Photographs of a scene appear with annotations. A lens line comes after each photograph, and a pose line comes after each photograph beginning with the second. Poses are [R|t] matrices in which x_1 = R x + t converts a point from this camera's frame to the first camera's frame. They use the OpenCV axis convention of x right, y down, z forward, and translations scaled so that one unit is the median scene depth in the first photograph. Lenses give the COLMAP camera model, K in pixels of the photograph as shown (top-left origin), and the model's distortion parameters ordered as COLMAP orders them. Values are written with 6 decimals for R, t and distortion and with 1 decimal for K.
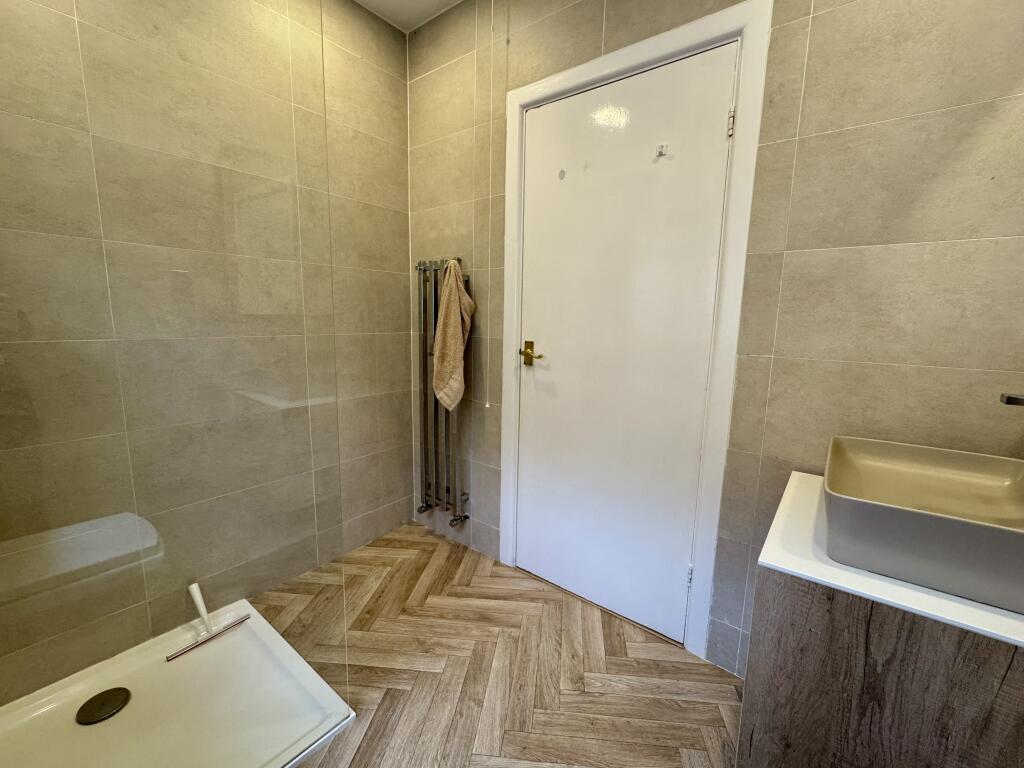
lens RADIAL K [[424.4, 0, 509.6], [0, 424.4, 385.7], [0, 0, 1]] dist [-0.000148, -0.000240]
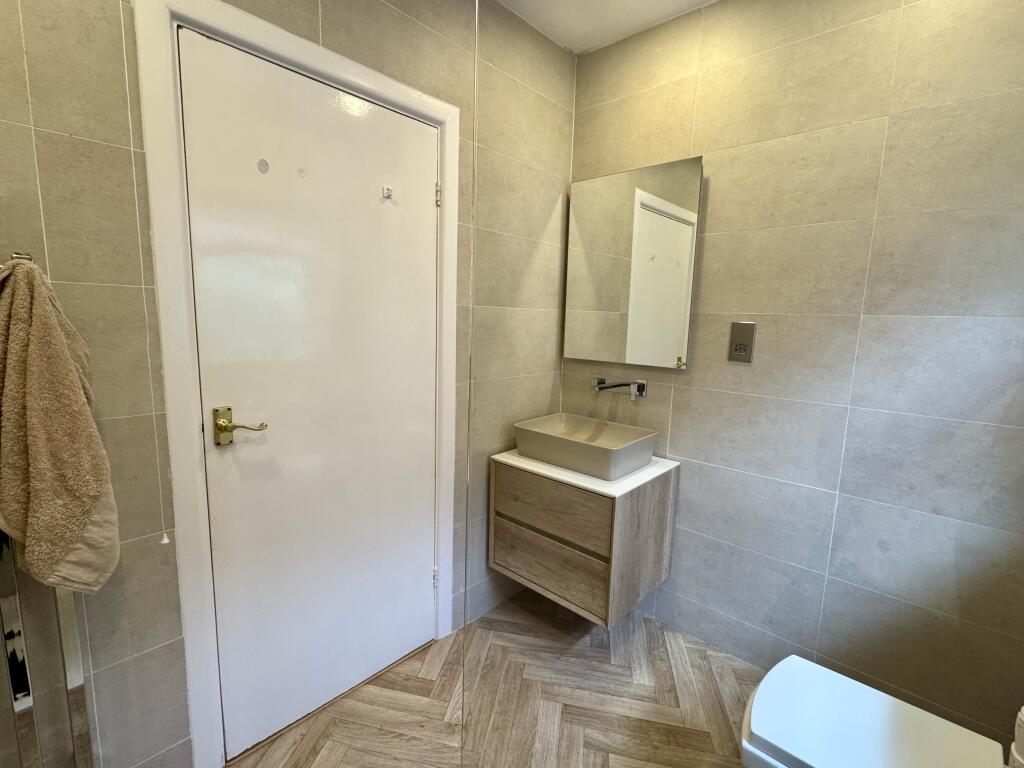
lens RADIAL K [[474.9, 0, 509.5], [0, 474.9, 382.9], [0, 0, 1]] dist [-0.002209, -0.000150]
pose [[0.082960, -0.165887, 0.982649, -0.744750], [0.126658, 0.979807, 0.154714, -0.243600], [-0.988471, 0.111626, 0.102295, 0.623465]]
